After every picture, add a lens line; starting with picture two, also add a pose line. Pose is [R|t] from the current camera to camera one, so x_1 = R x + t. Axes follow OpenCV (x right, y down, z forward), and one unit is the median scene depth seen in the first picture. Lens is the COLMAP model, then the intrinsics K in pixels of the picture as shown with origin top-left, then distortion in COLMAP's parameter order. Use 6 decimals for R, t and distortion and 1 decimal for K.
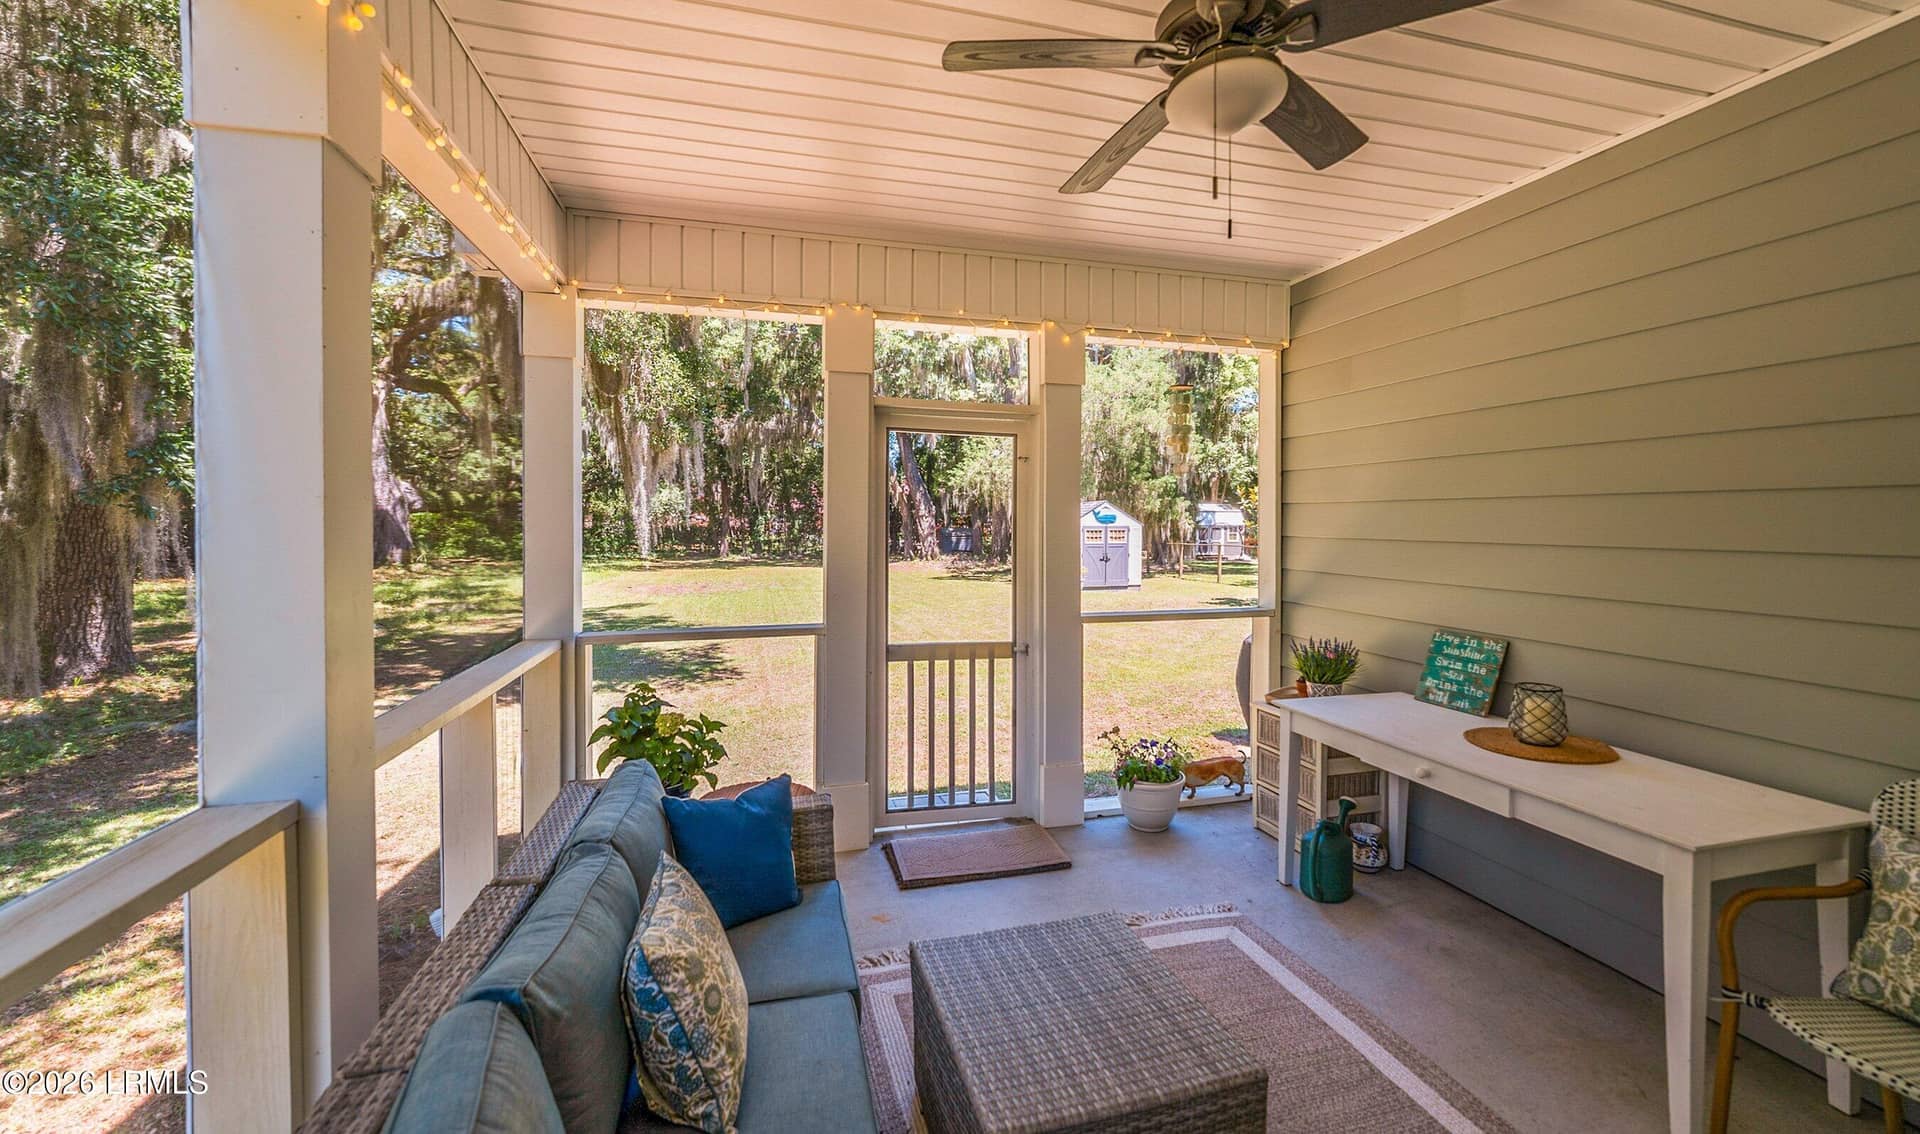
lens RADIAL K [[778.0, 0, 937.7], [0, 778.0, 534.4], [0, 0, 1]] dist [-0.011722, 0.000009]
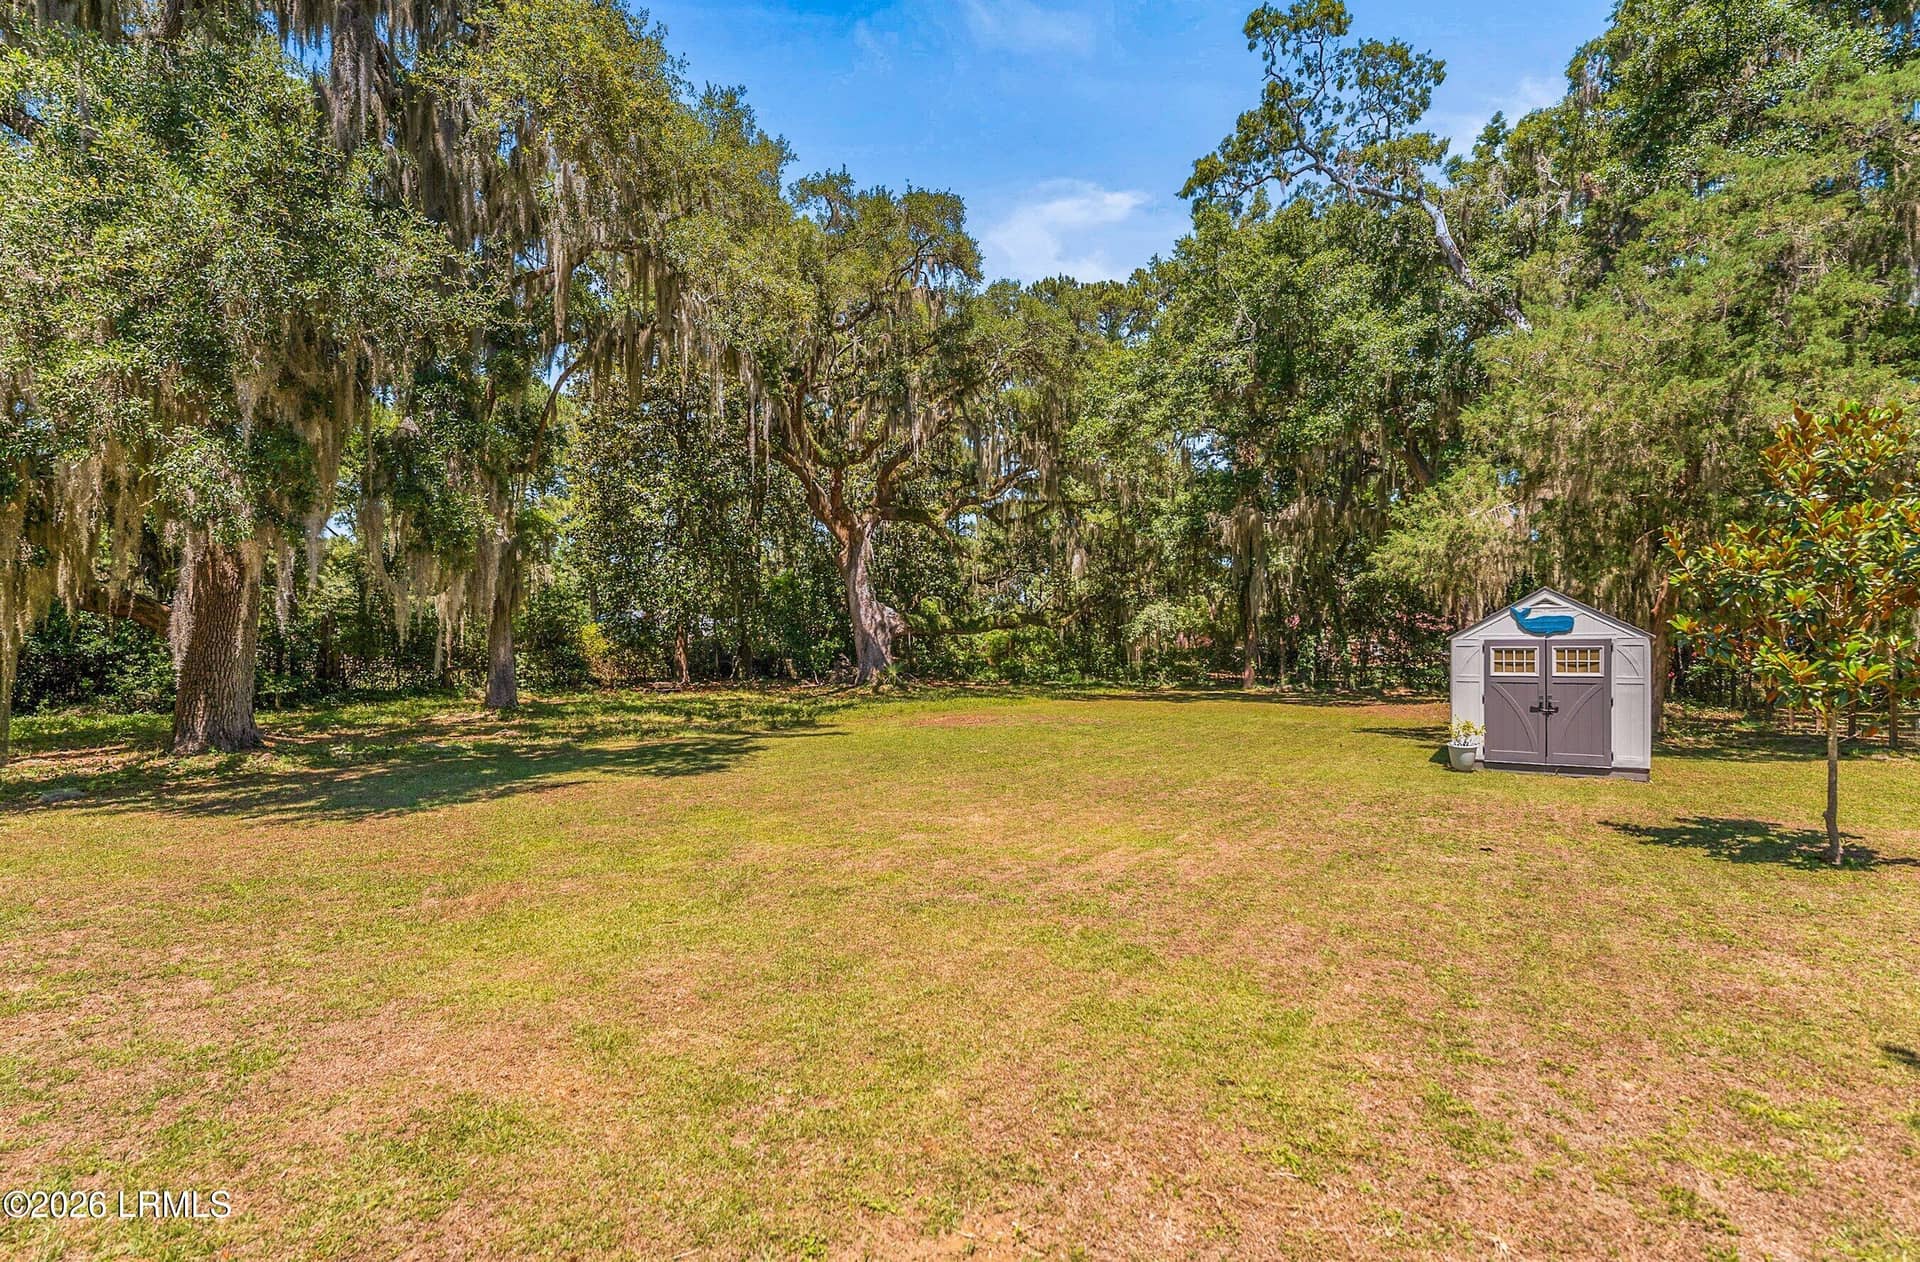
lens RADIAL K [[895.7, 0, 984.6], [0, 895.7, 650.2], [0, 0, 1]] dist [0.023286, -0.000307]
pose [[0.673666, -0.003745, -0.739027, 0.252814], [-0.006586, 0.999917, -0.011071, 0.002684], [0.739007, 0.012325, 0.673585, 0.226171]]
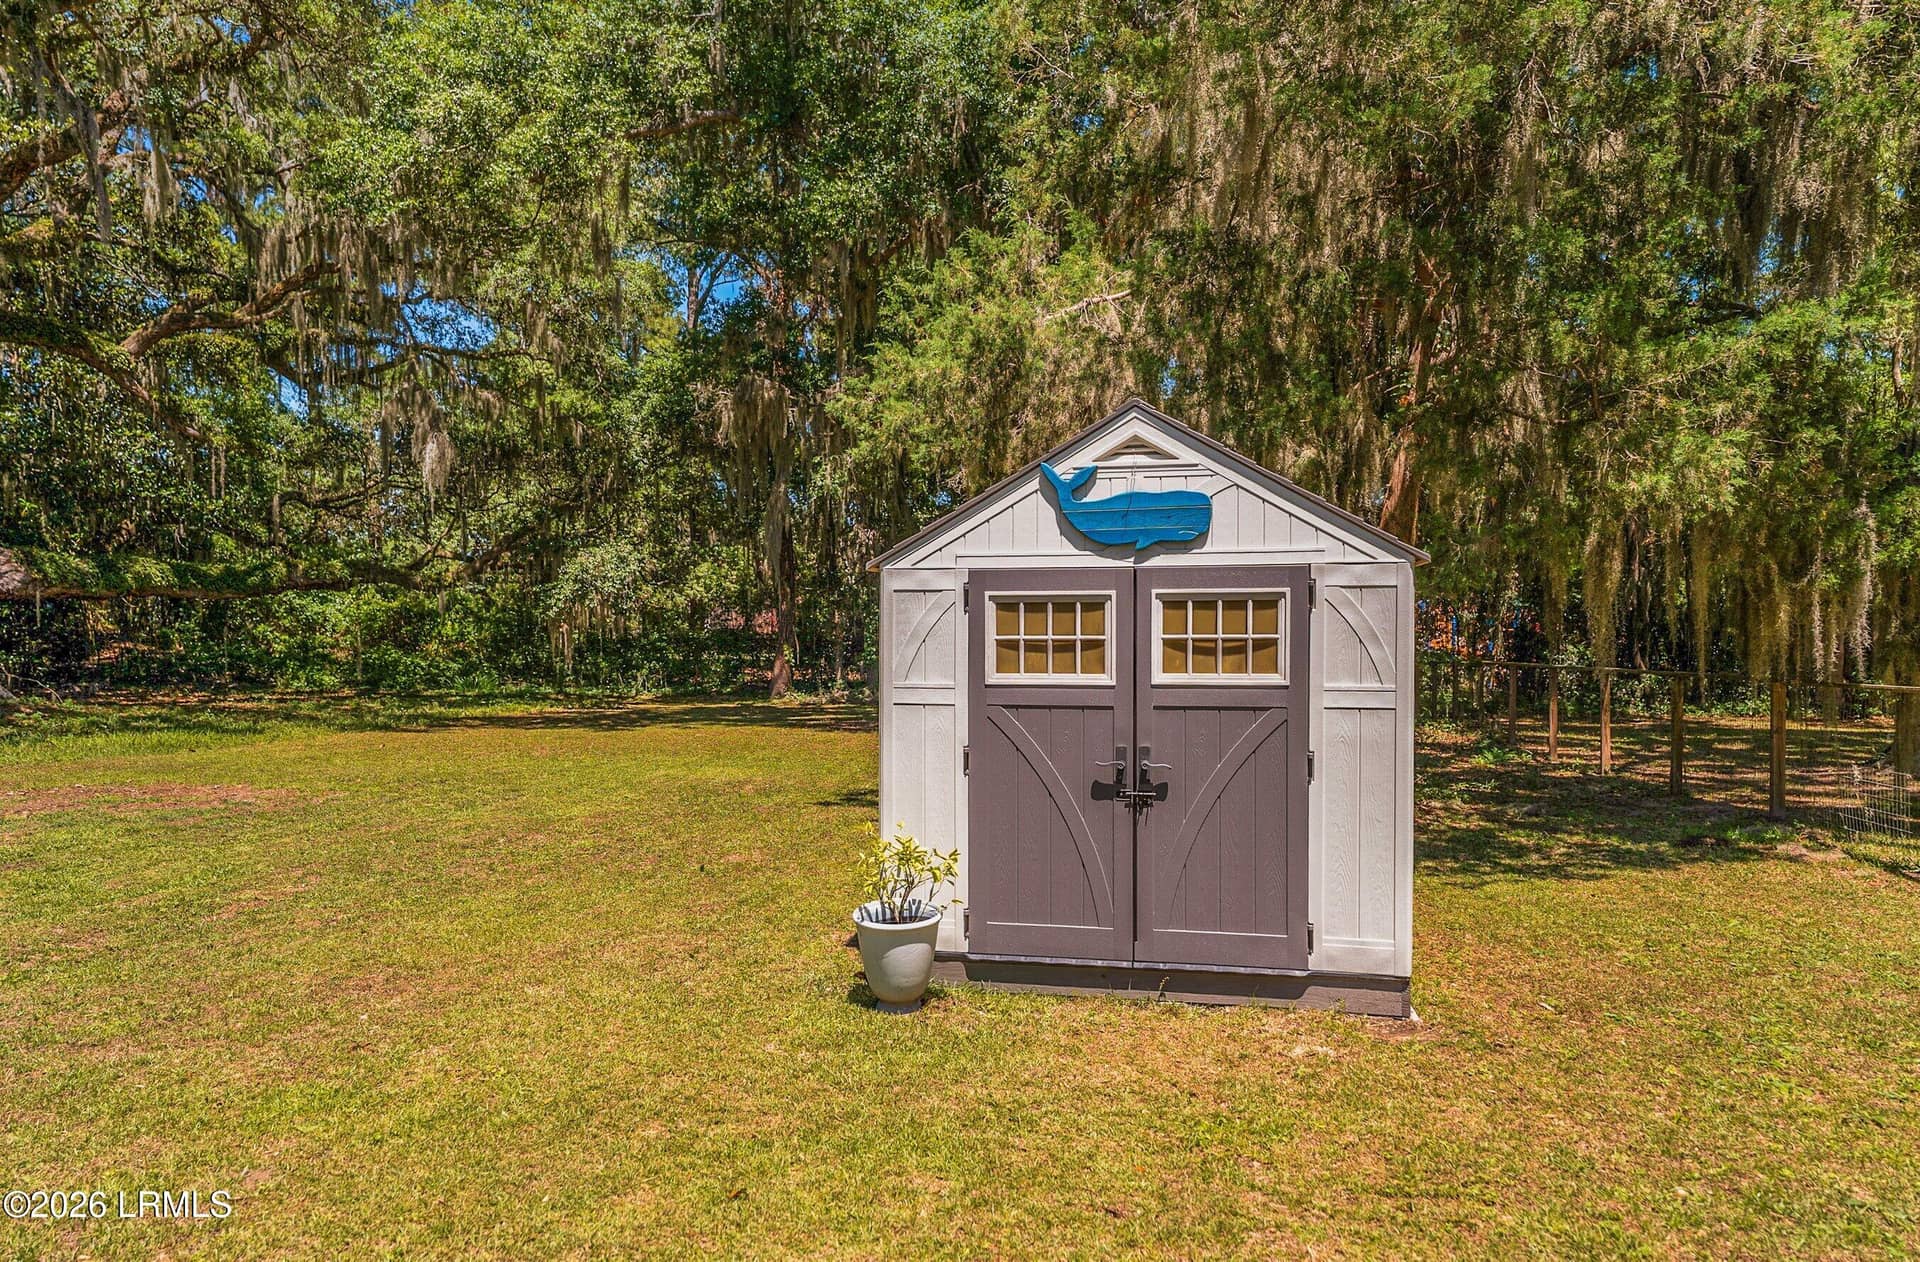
lens RADIAL K [[1174.7, 0, 997.0], [0, 1174.7, 664.0], [0, 0, 1]] dist [0.093457, -0.000082]
pose [[0.891174, 0.008031, -0.453591, 0.188576], [-0.005062, 0.999957, 0.007760, 0.003935], [0.453634, -0.004619, 0.891176, 0.495644]]
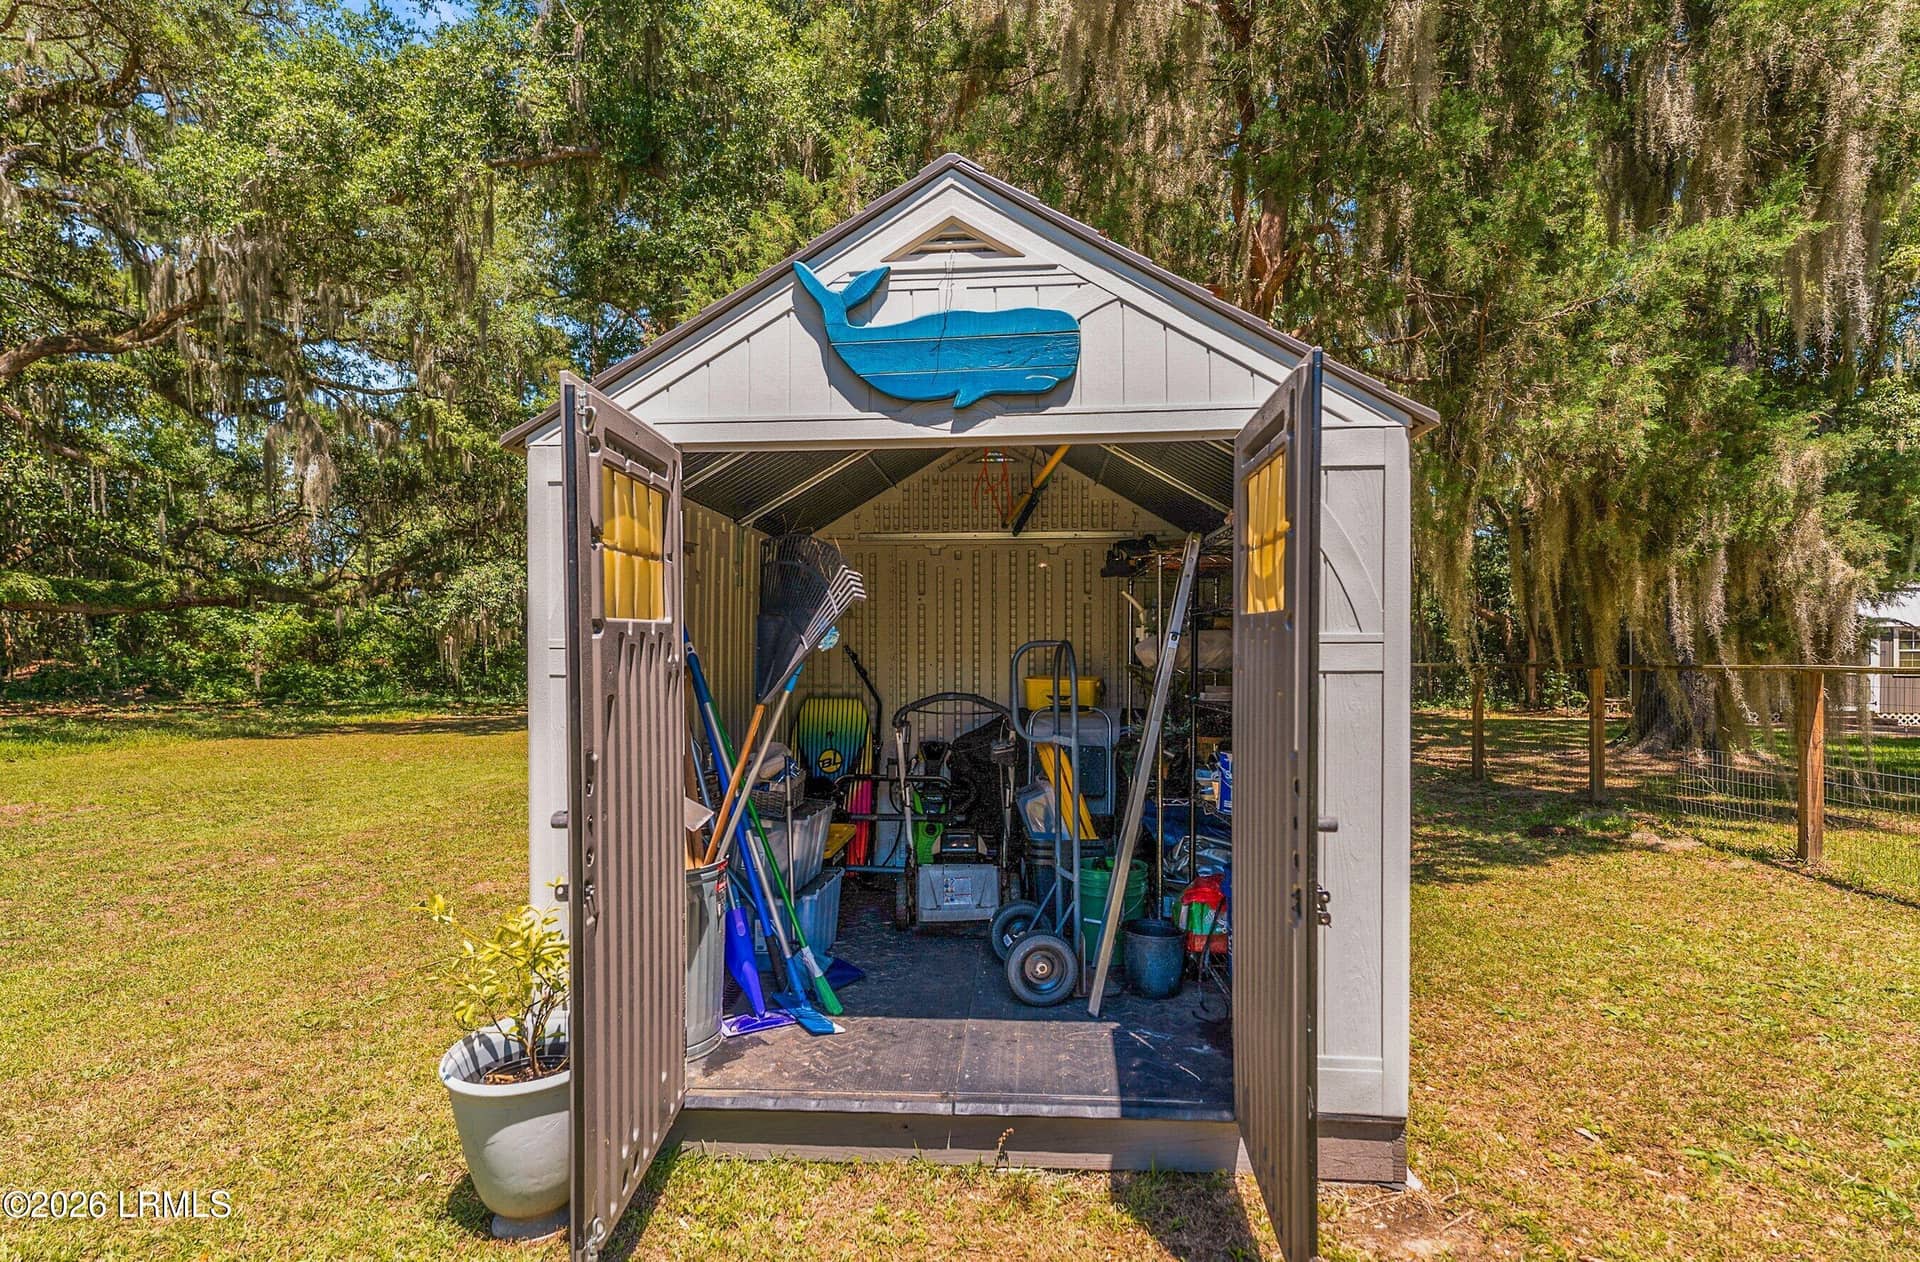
lens RADIAL K [[895.7, 0, 984.6], [0, 895.7, 650.2], [0, 0, 1]] dist [0.023286, -0.000307]
pose [[0.939050, -0.009664, -0.343645, 0.161847], [0.000574, 0.999647, -0.026544, 0.010344], [0.343780, 0.024729, 0.938725, 0.573742]]
